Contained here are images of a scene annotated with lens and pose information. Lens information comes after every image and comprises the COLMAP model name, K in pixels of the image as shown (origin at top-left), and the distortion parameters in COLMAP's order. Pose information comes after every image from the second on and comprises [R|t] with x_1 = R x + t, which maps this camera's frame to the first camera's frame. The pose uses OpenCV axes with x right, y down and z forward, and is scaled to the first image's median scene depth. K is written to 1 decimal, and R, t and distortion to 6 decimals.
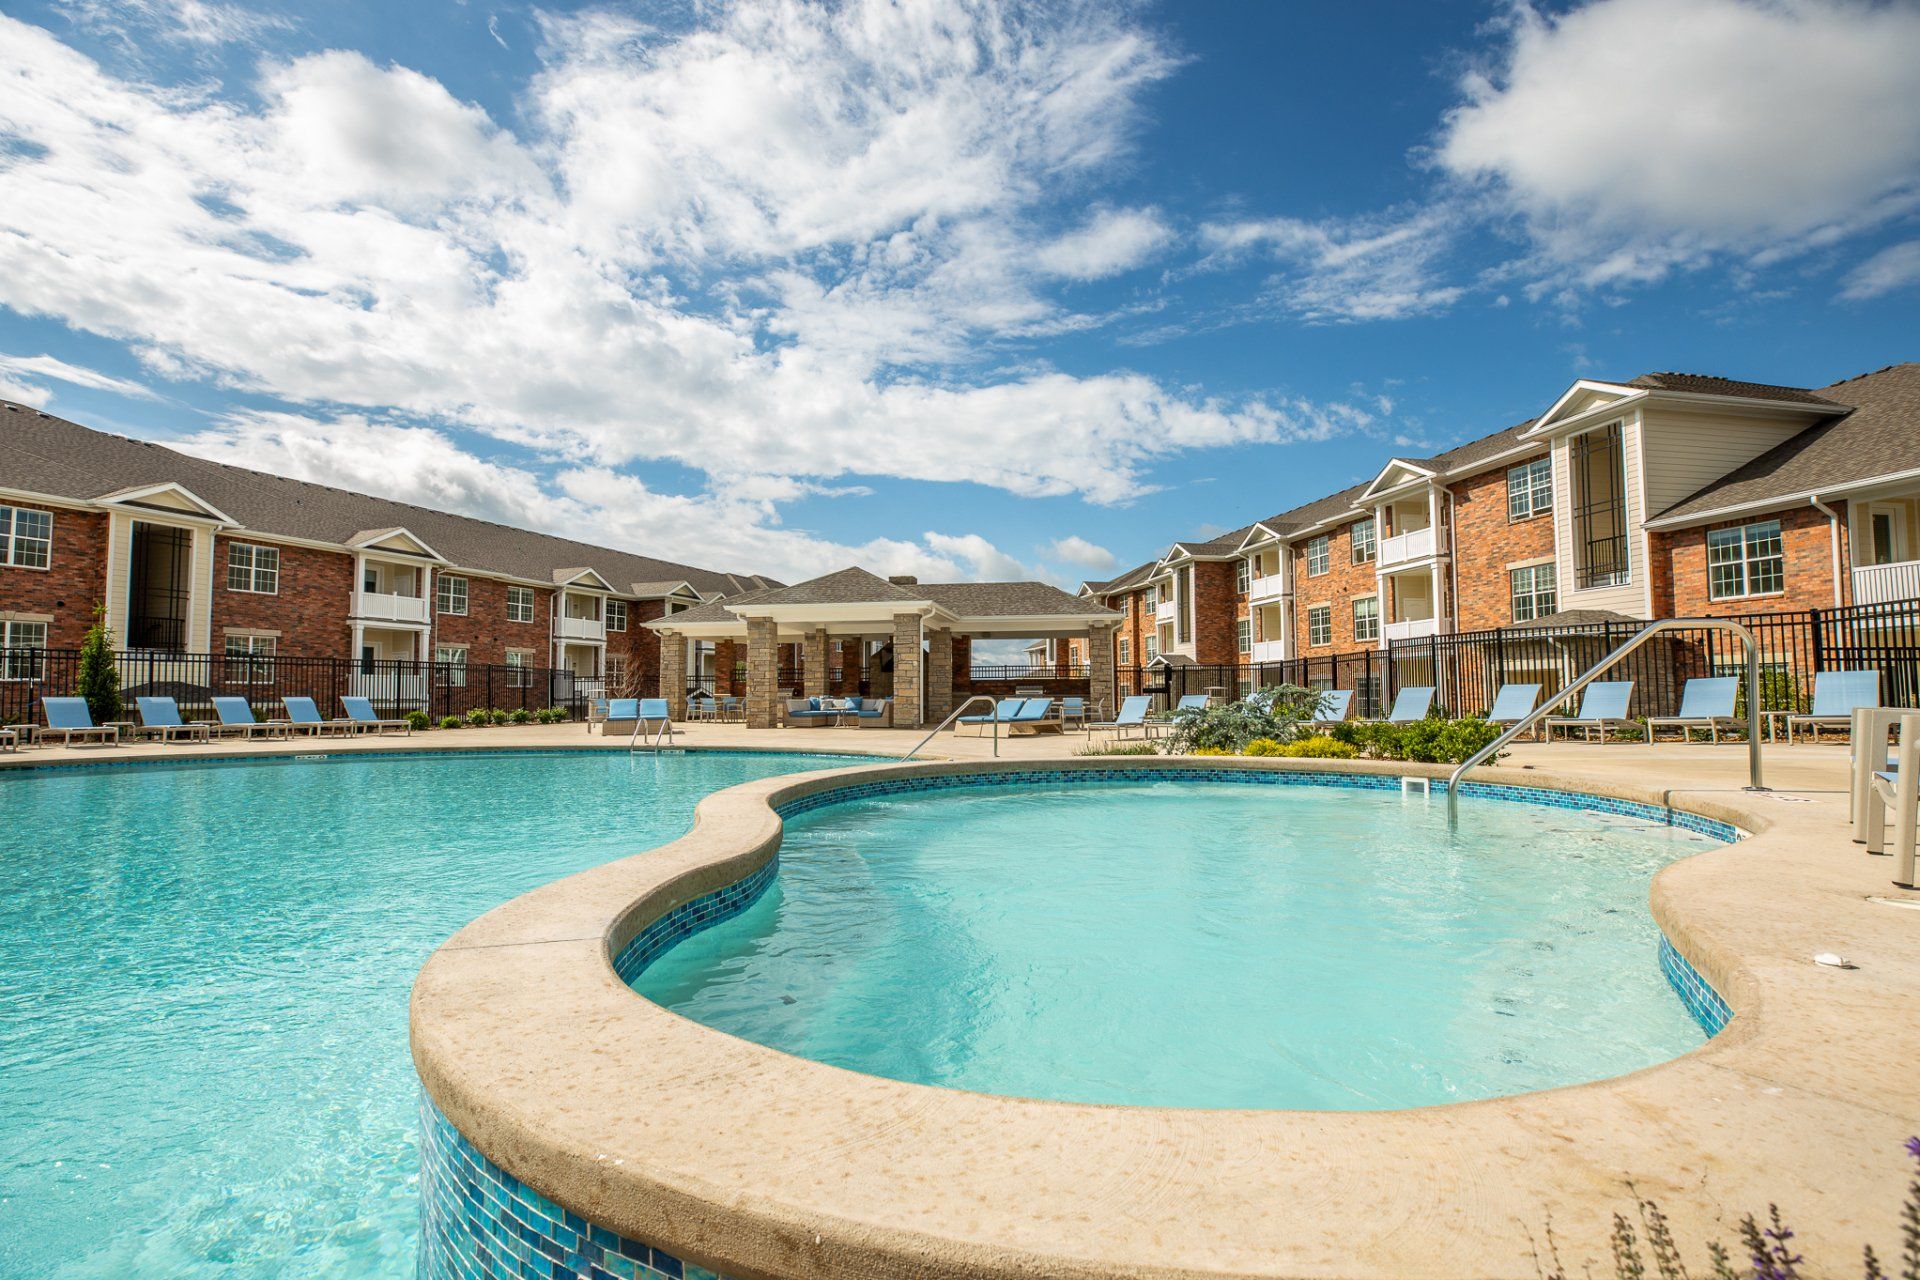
lens RADIAL K [[887.5, 0, 960.0], [0, 887.5, 640.0], [0, 0, 1]] dist [-0.020840, -0.000118]
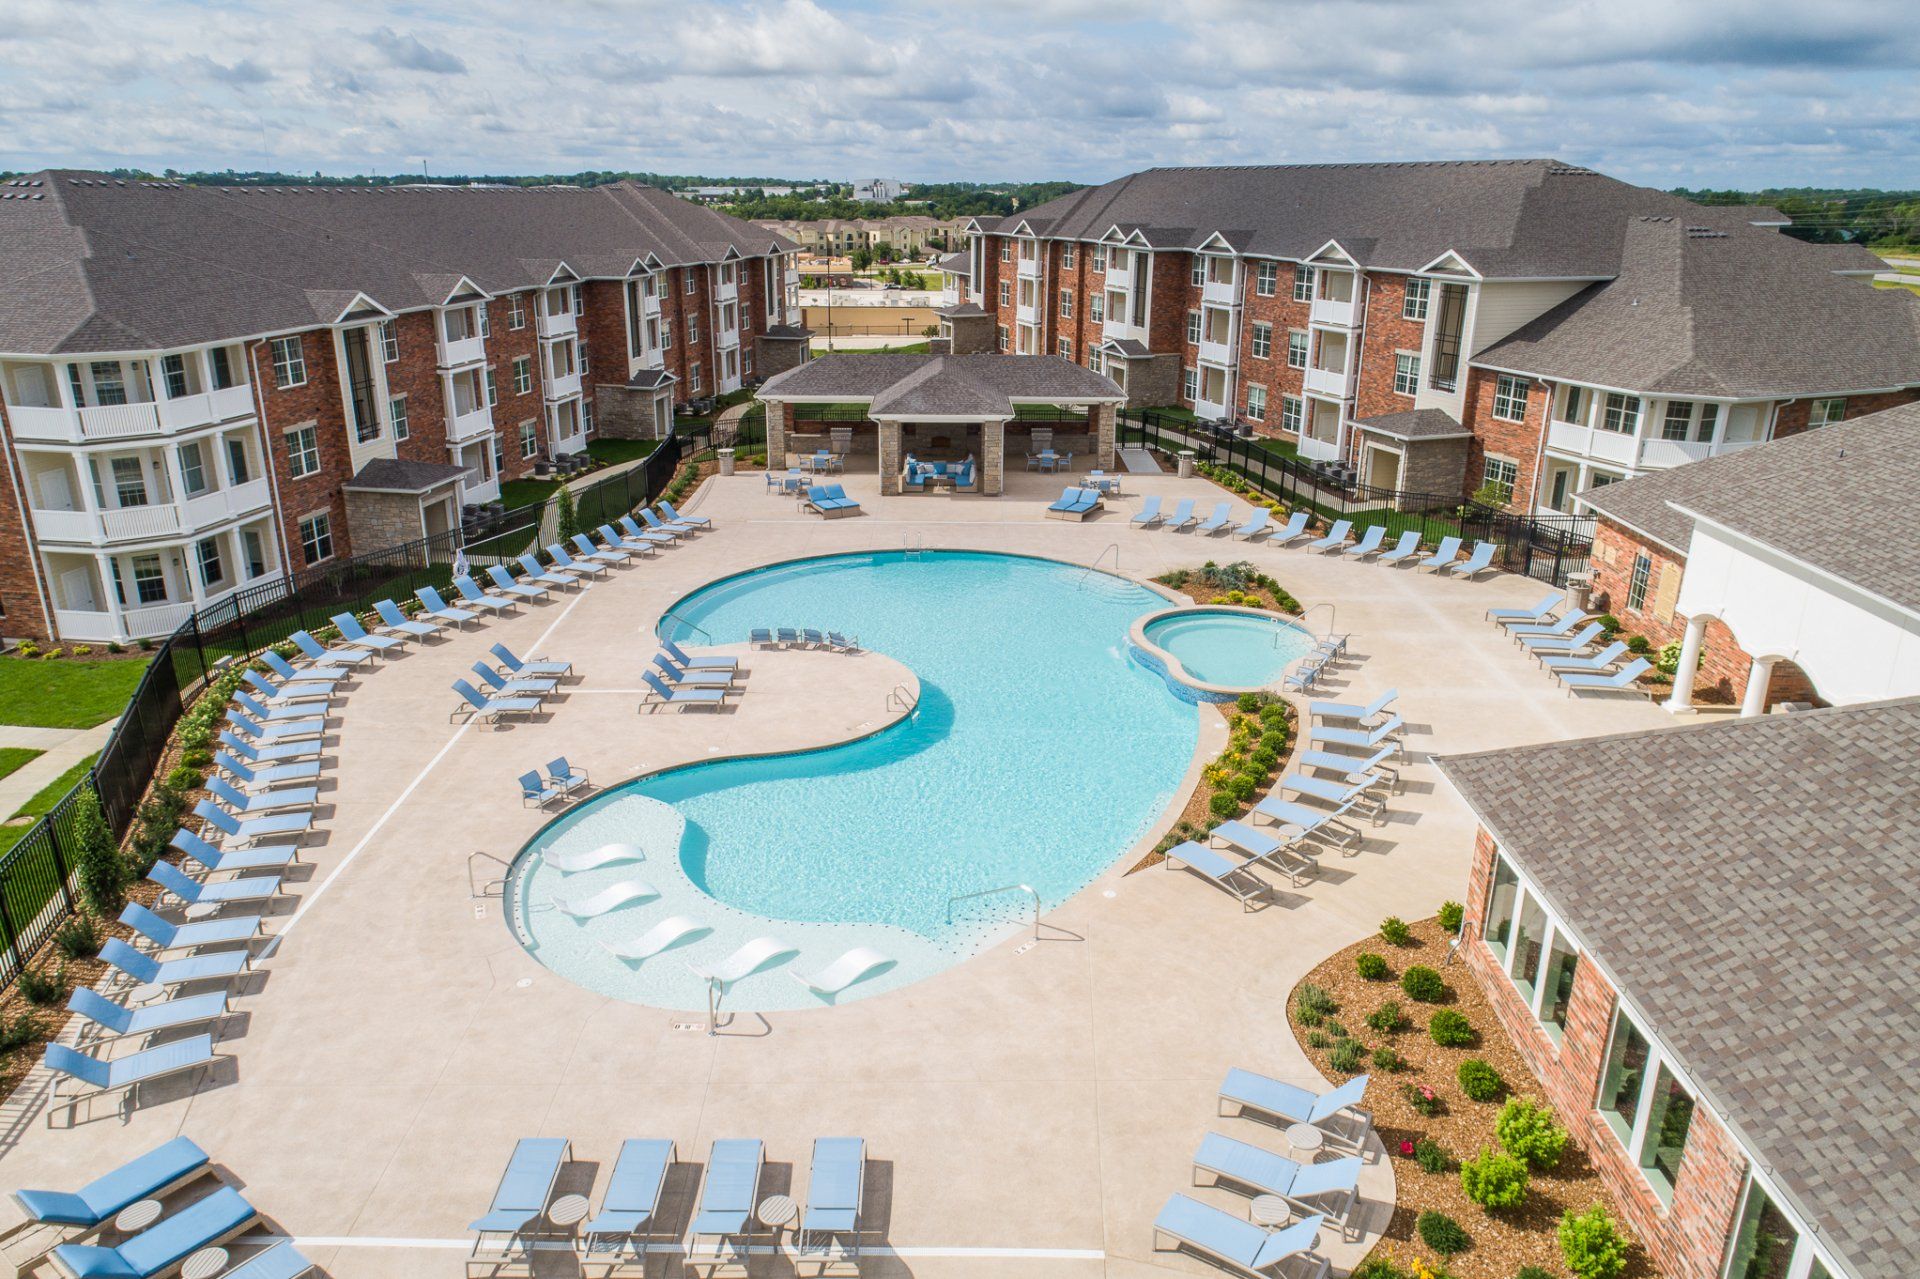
lens RADIAL K [[1343.4, 0, 960.0], [0, 1343.4, 639.5], [0, 0, 1]] dist [0.003684, 0.001189]
pose [[0.982745, -0.047585, 0.178740, -0.434602], [-0.026069, 0.921063, 0.388539, -0.454798], [-0.183120, -0.386494, 0.903930, -0.926612]]
